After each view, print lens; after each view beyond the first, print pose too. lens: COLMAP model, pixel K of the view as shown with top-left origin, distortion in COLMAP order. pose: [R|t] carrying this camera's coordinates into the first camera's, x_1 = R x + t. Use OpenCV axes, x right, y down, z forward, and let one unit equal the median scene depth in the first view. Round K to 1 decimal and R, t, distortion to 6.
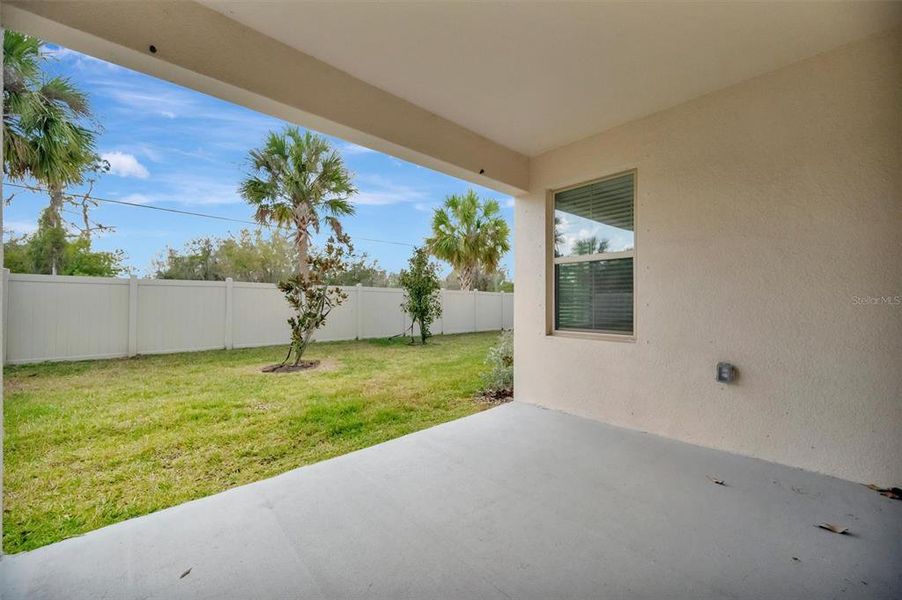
lens RADIAL K [[350.2, 0, 449.9], [0, 350.2, 302.9], [0, 0, 1]] dist [0.001252, -0.000592]
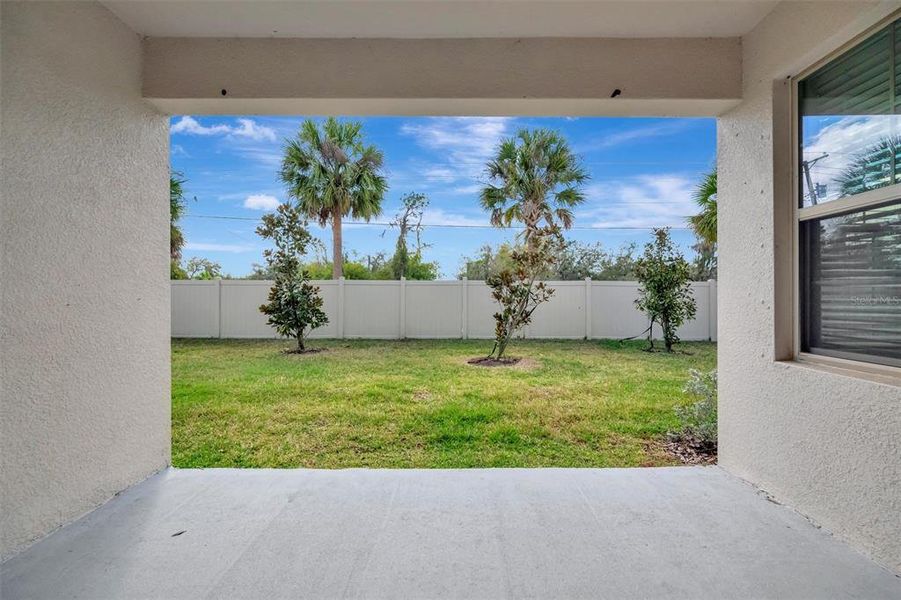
lens RADIAL K [[349.8, 0, 451.5], [0, 349.8, 298.4], [0, 0, 1]] dist [0.001252, -0.000592]
pose [[0.743026, -0.001111, -0.669261, 0.124147], [0.000282, 0.999999, -0.001347, 0.000331], [0.669262, 0.000812, 0.743026, 0.136030]]
